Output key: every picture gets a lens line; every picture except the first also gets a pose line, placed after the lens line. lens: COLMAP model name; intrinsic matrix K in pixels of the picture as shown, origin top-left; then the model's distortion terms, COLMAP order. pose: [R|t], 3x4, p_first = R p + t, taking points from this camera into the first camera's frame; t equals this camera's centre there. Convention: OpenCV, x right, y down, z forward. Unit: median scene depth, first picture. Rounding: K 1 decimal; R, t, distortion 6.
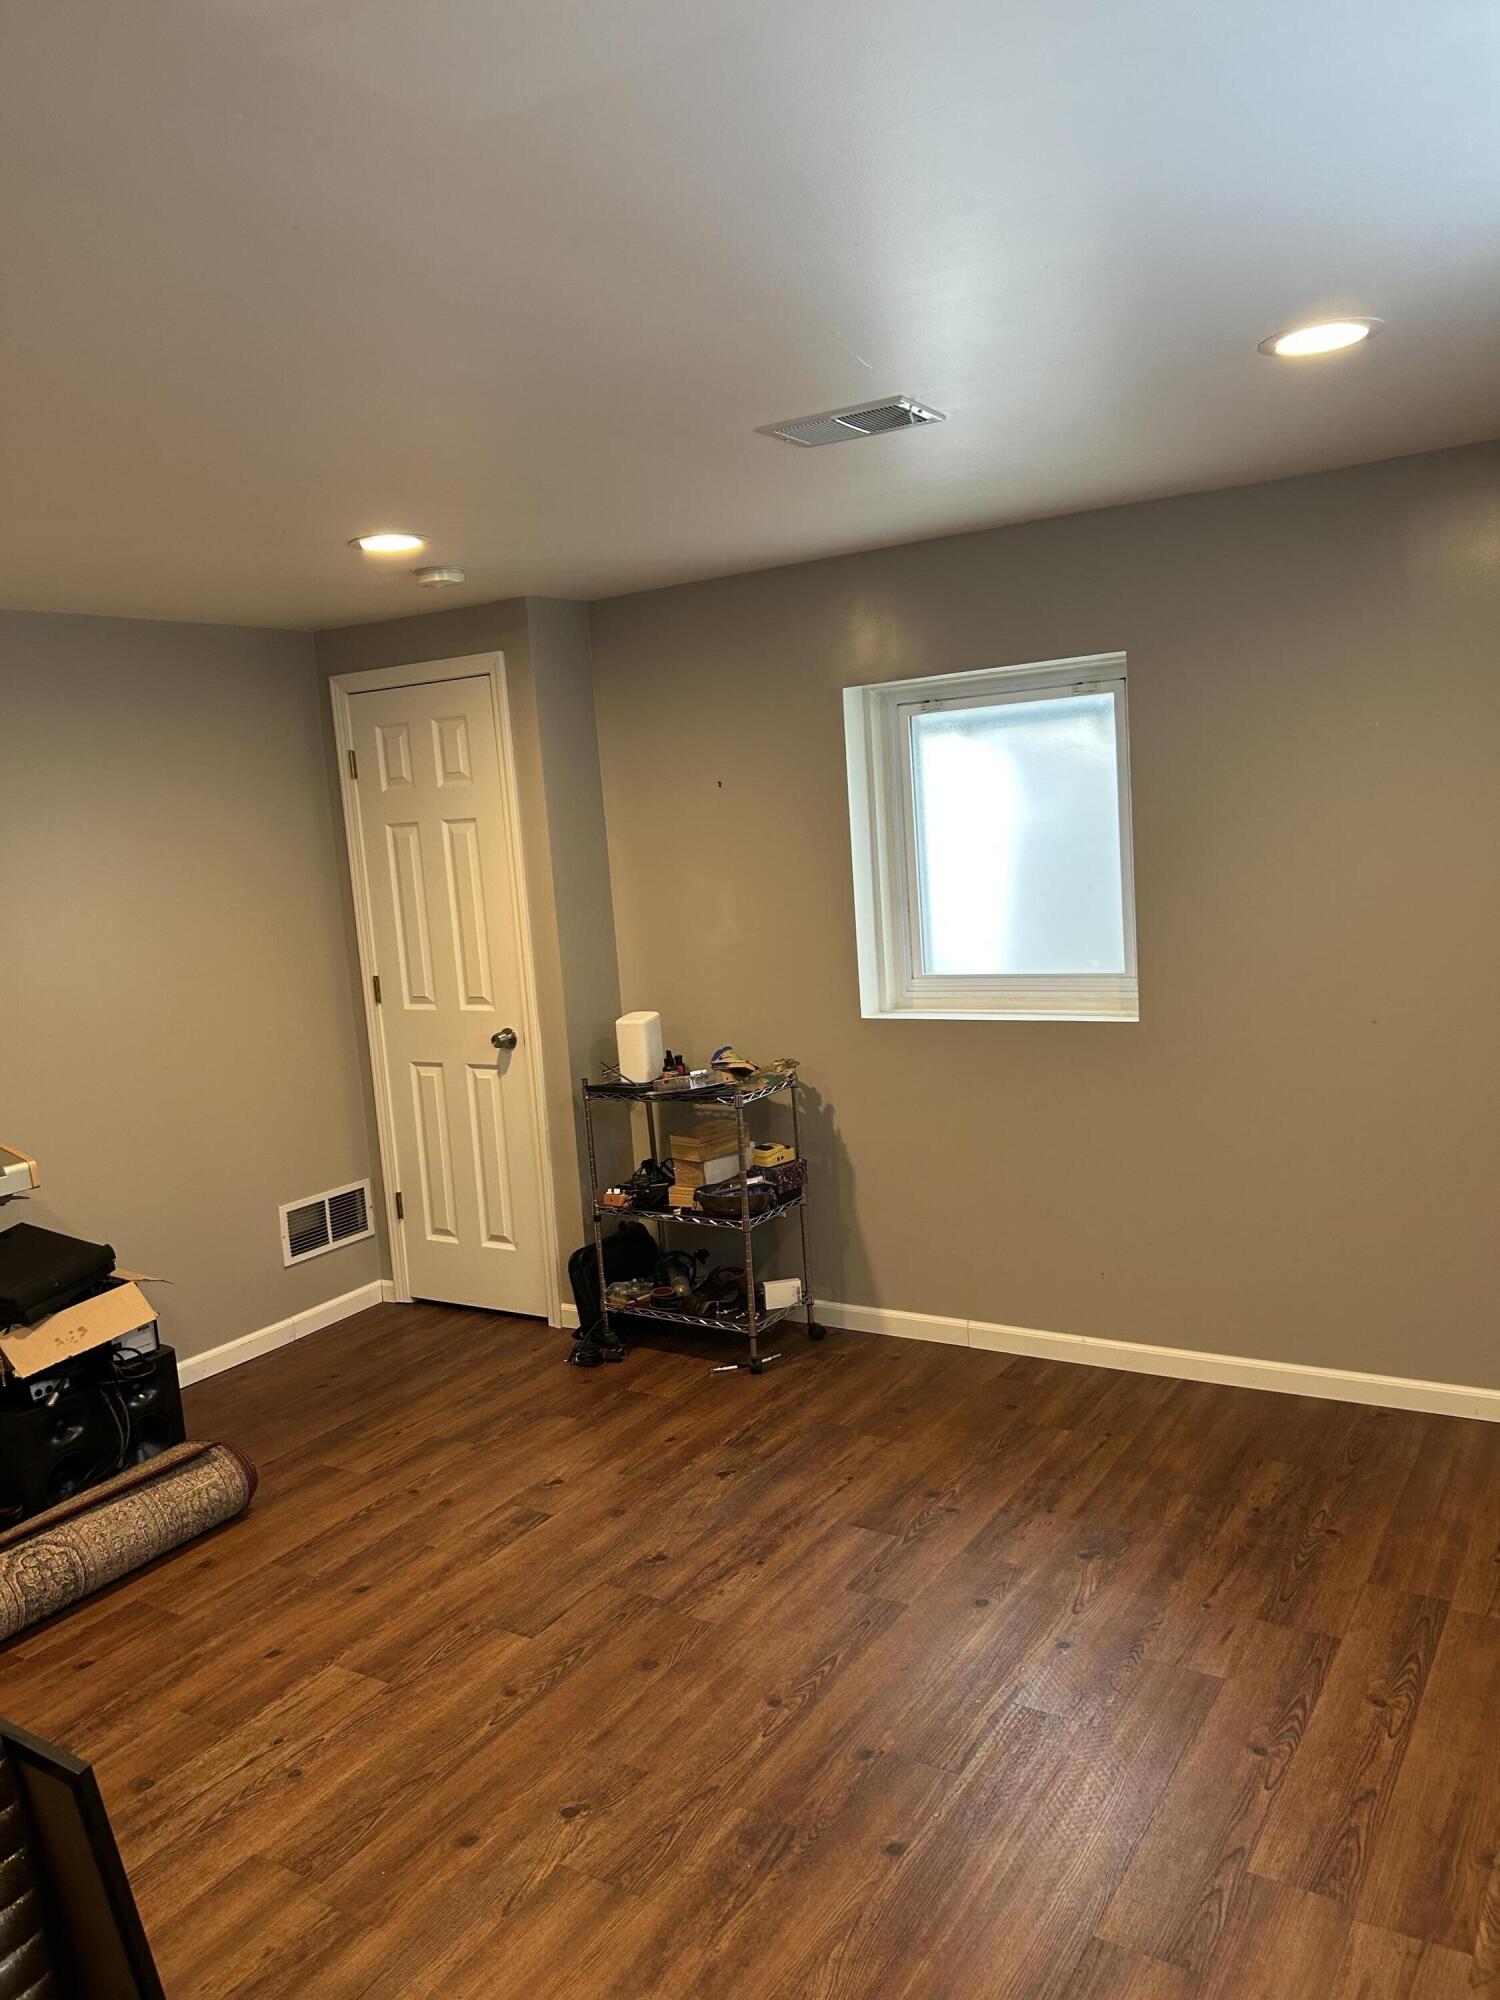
lens RADIAL K [[1511.1, 0, 743.9], [0, 1511.1, 995.7], [0, 0, 1]] dist [0.028027, -0.020732]
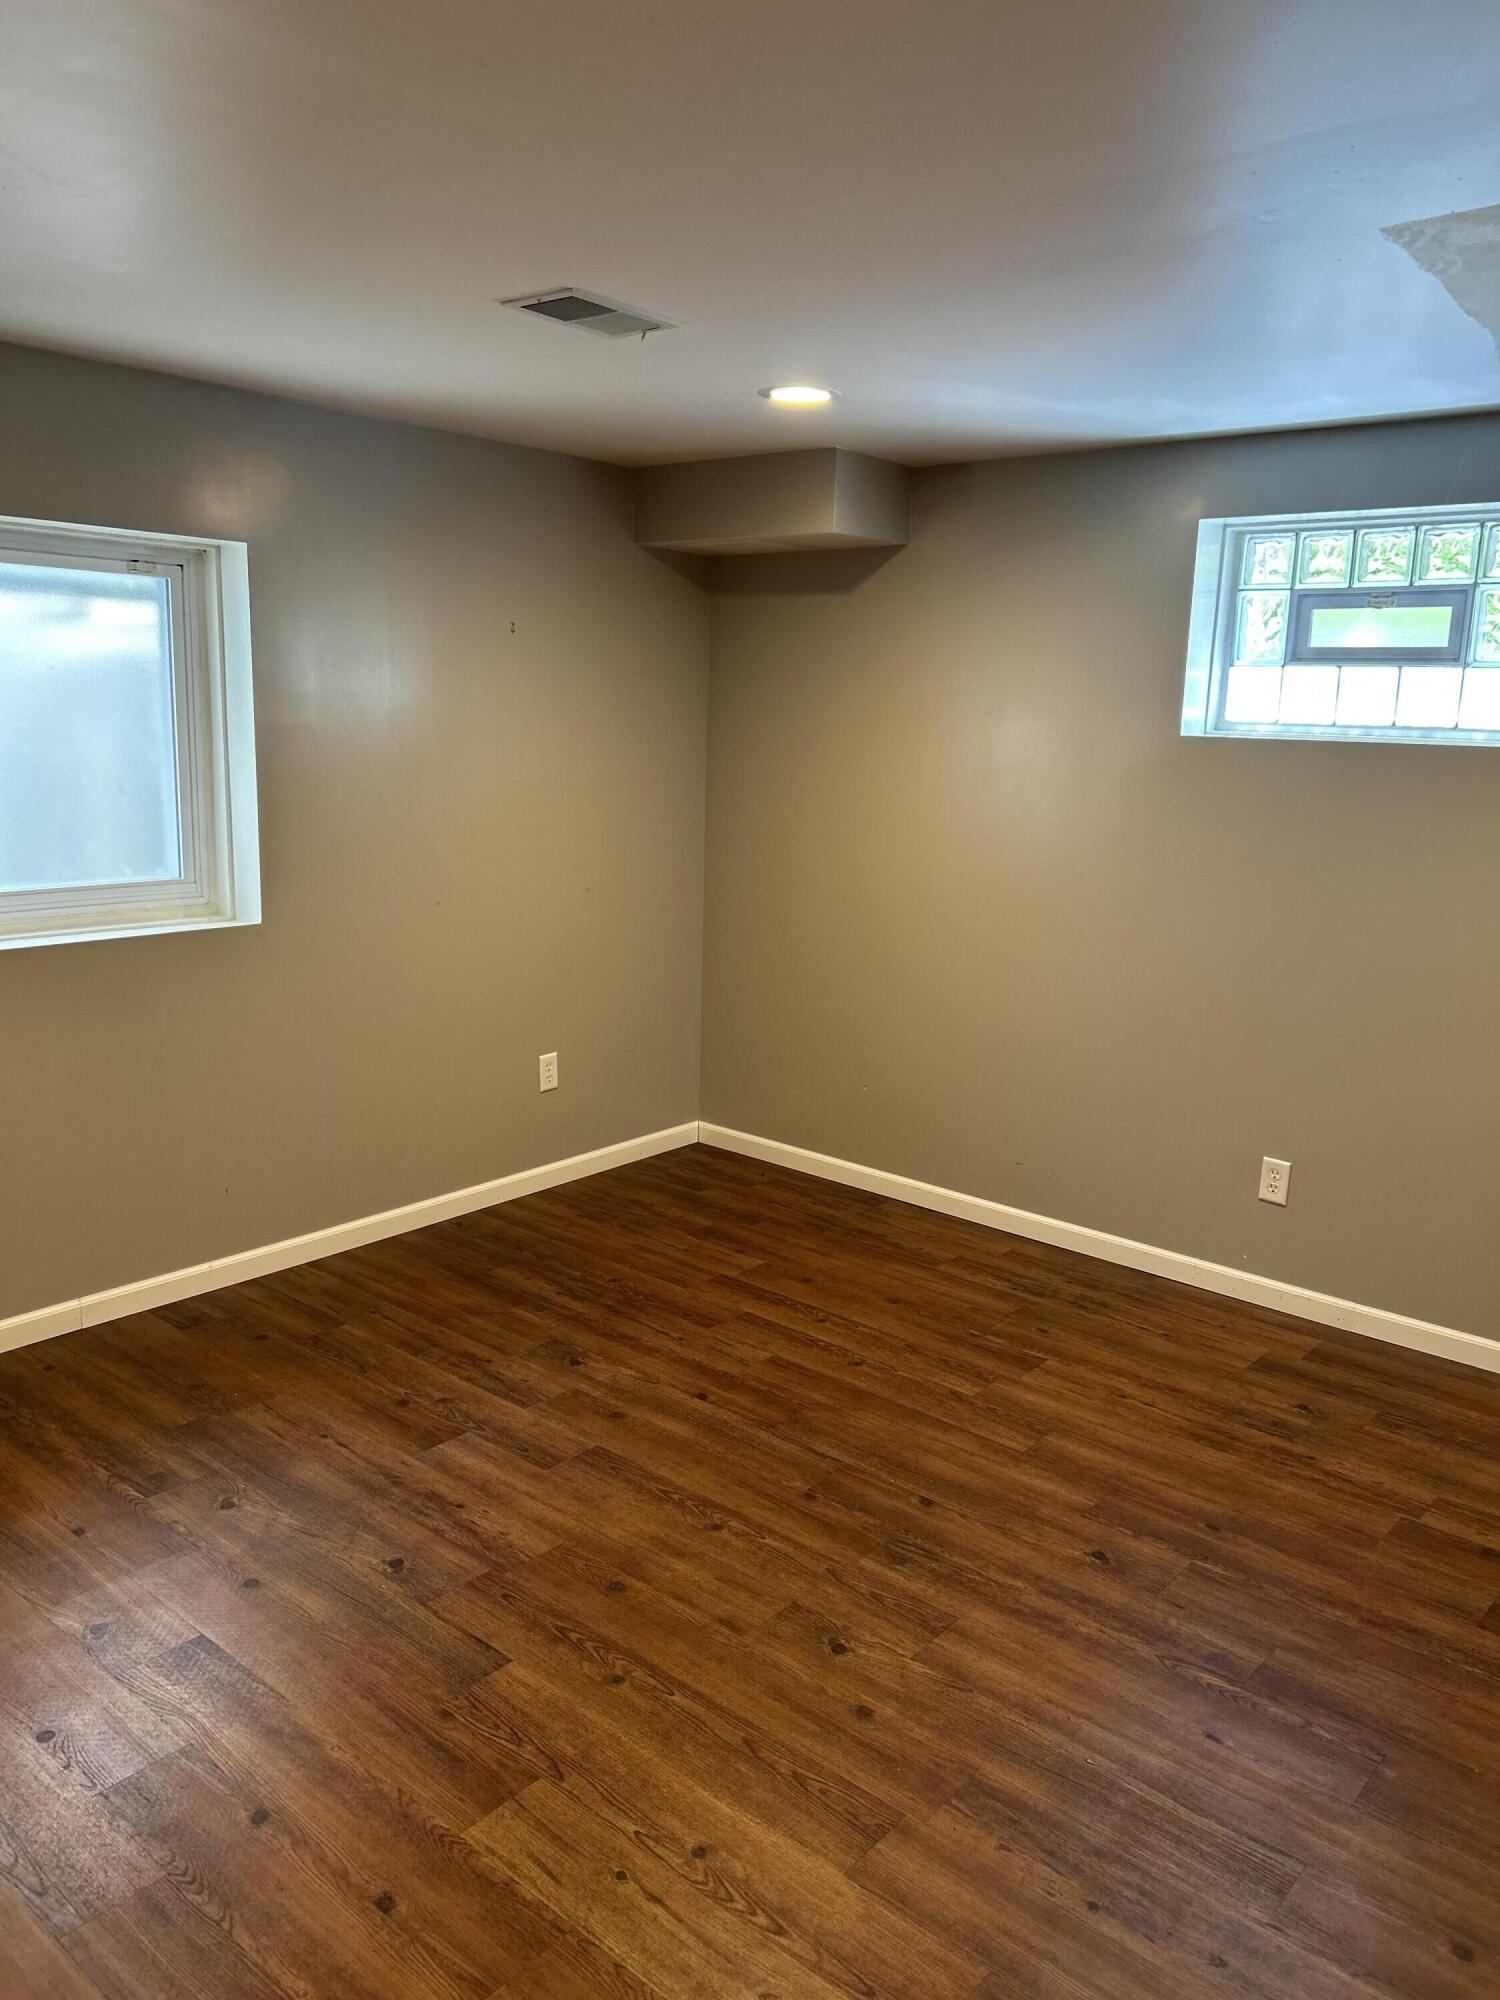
lens RADIAL K [[1511.1, 0, 737.2], [0, 1511.1, 997.7], [0, 0, 1]] dist [0.028027, -0.020732]
pose [[0.144422, -0.118904, 0.982346, -0.821447], [0.082022, 0.990776, 0.107866, -0.019392], [-0.986111, 0.064996, 0.152842, 0.658150]]
